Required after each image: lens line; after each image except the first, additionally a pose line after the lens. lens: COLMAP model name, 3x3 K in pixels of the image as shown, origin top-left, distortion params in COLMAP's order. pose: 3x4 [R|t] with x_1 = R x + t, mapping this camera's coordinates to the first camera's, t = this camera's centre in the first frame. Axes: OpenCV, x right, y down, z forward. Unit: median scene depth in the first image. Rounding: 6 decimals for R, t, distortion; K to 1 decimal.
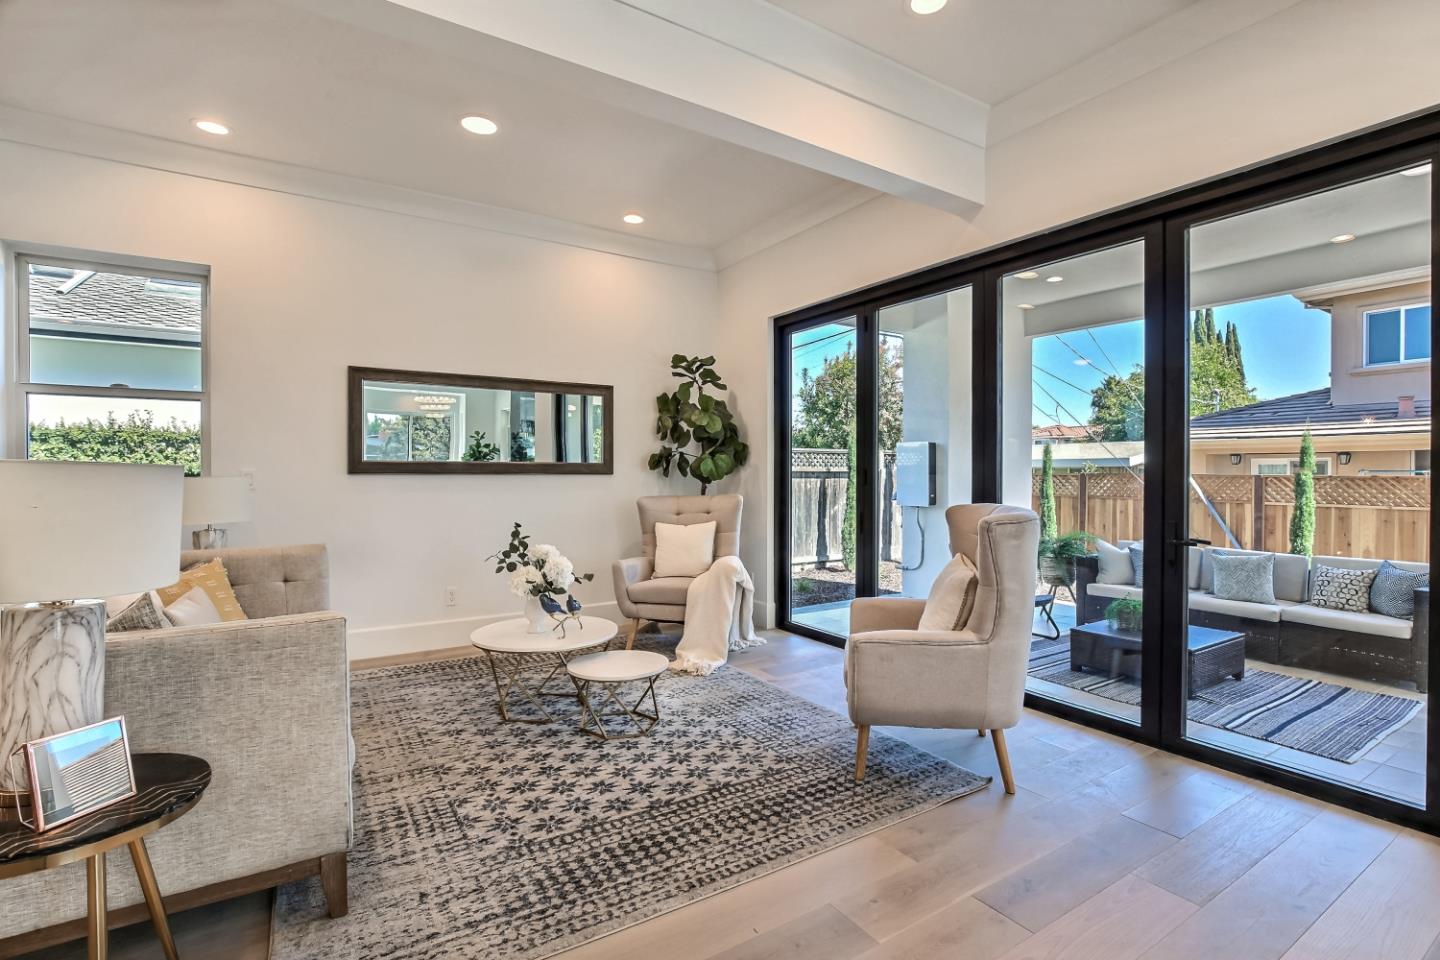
lens RADIAL K [[655.8, 0, 714.1], [0, 655.8, 473.5], [0, 0, 1]] dist [-0.020297, 0.000367]
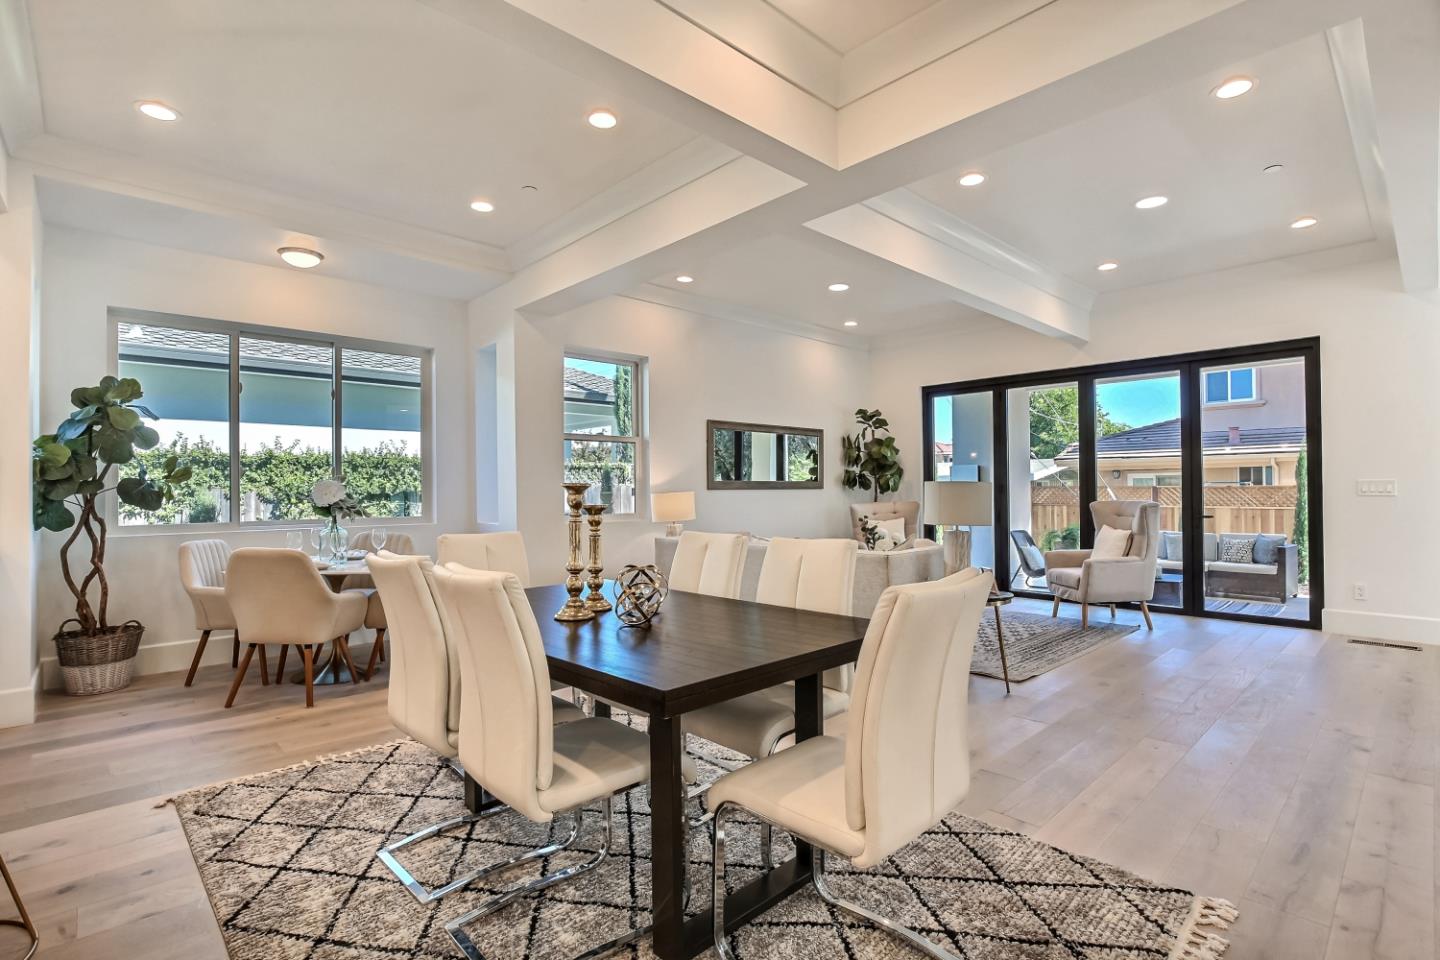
lens RADIAL K [[677.0, 0, 722.1], [0, 677.0, 475.9], [0, 0, 1]] dist [-0.015959, -0.000299]
pose [[0.981236, -0.006375, 0.192707, -0.662490], [0.010606, 0.999725, -0.020936, 0.001650], [-0.192520, 0.022587, 0.981033, -0.457905]]
